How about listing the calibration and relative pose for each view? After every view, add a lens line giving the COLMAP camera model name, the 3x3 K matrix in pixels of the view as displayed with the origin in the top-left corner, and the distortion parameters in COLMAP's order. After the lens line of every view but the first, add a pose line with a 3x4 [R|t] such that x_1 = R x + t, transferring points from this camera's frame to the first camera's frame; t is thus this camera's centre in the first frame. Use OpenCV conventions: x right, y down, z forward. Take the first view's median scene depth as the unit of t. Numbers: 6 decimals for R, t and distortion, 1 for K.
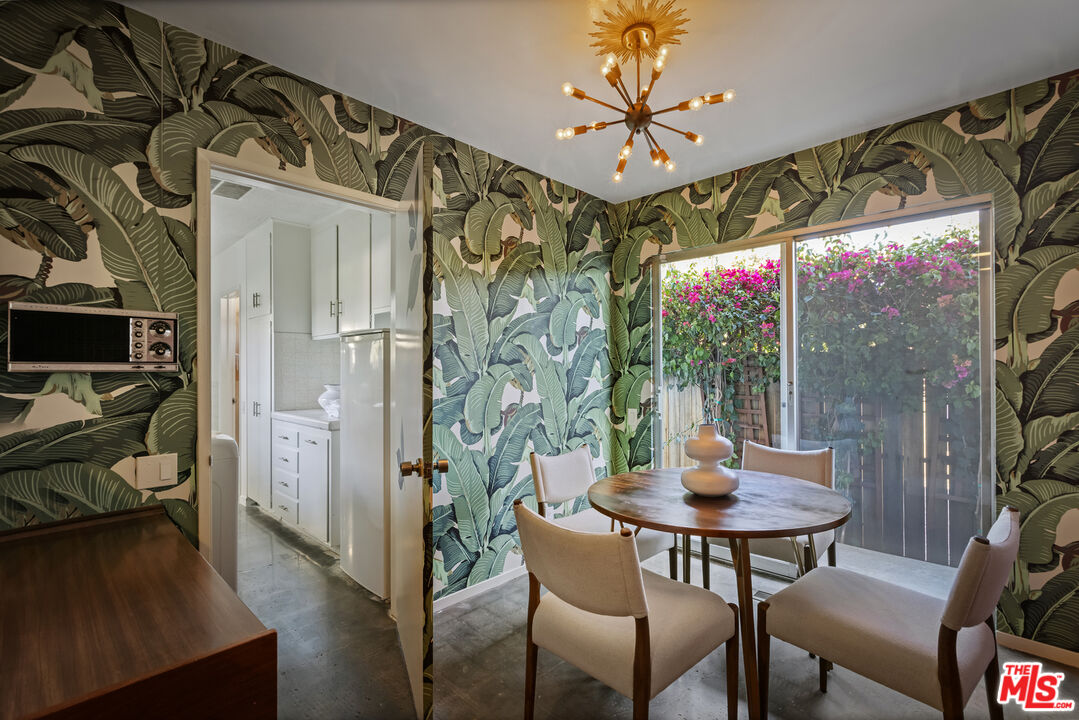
lens RADIAL K [[490.8, 0, 533.5], [0, 490.8, 361.9], [0, 0, 1]] dist [0.011341, -0.000896]
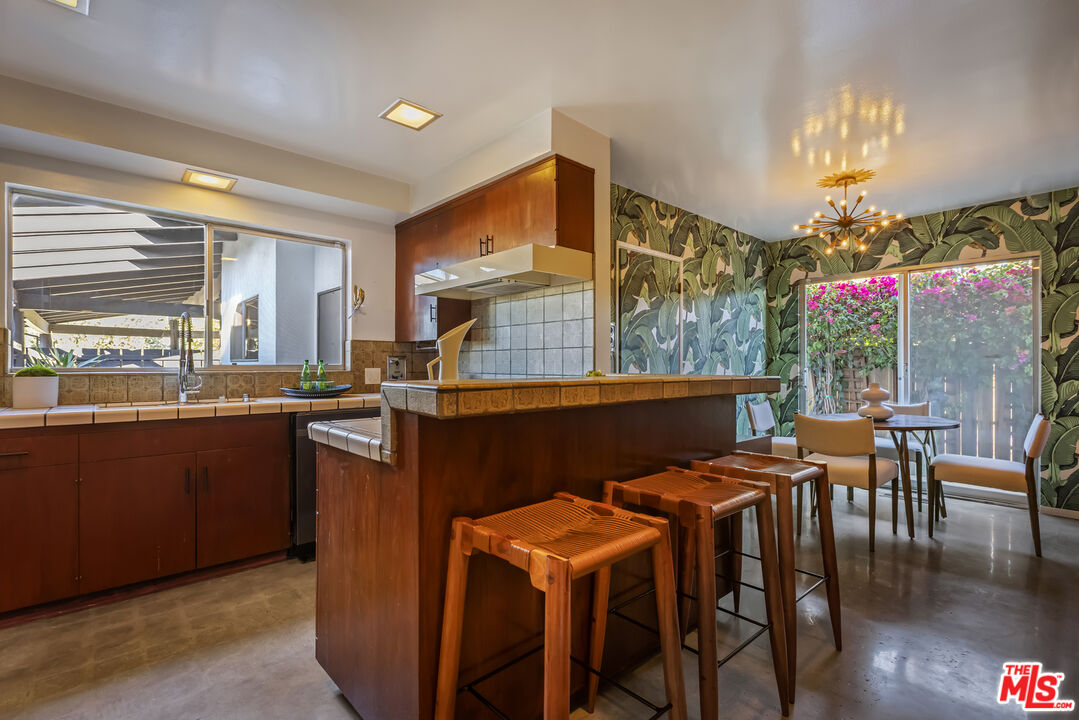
lens RADIAL K [[490.8, 0, 545.7], [0, 490.8, 360.6], [0, 0, 1]] dist [0.011341, -0.000896]
pose [[0.998362, 0.004342, -0.057056, -0.470339], [-0.004065, 0.999979, 0.004955, 0.025299], [0.057077, -0.004715, 0.998359, -0.559512]]
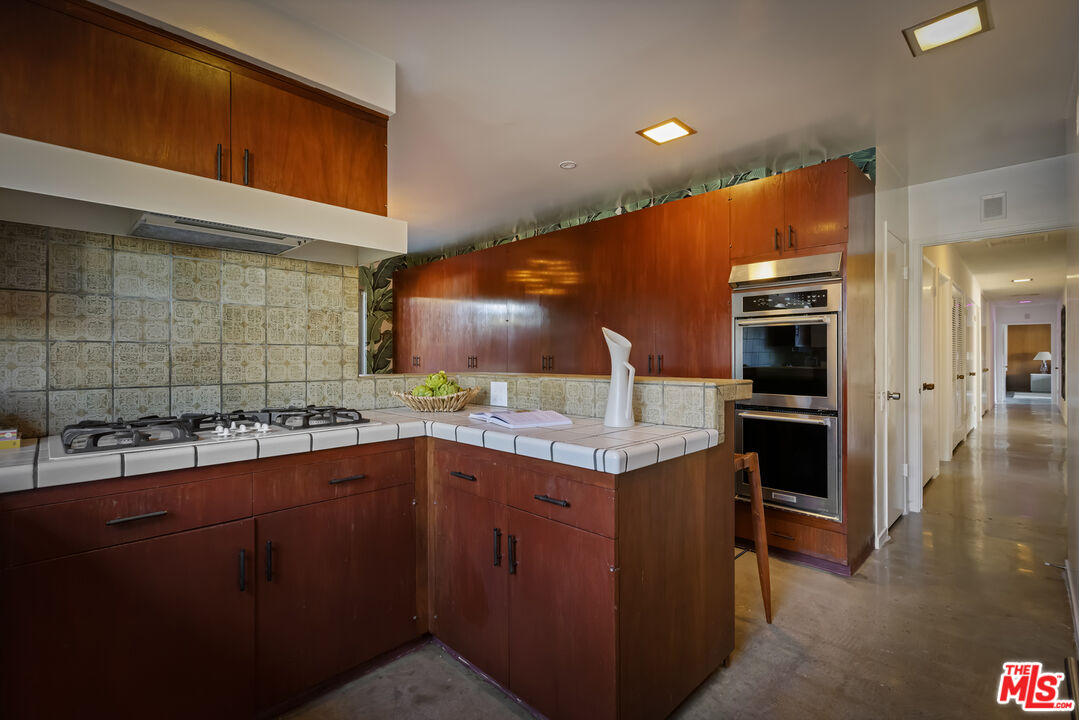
lens RADIAL K [[490.8, 0, 540.0], [0, 490.8, 357.3], [0, 0, 1]] dist [0.011341, -0.000896]
pose [[0.010874, 0.002593, 0.999938, -1.176864], [-0.009713, 0.999950, -0.002487, 0.022706], [-0.999894, -0.009685, 0.010898, 0.019806]]
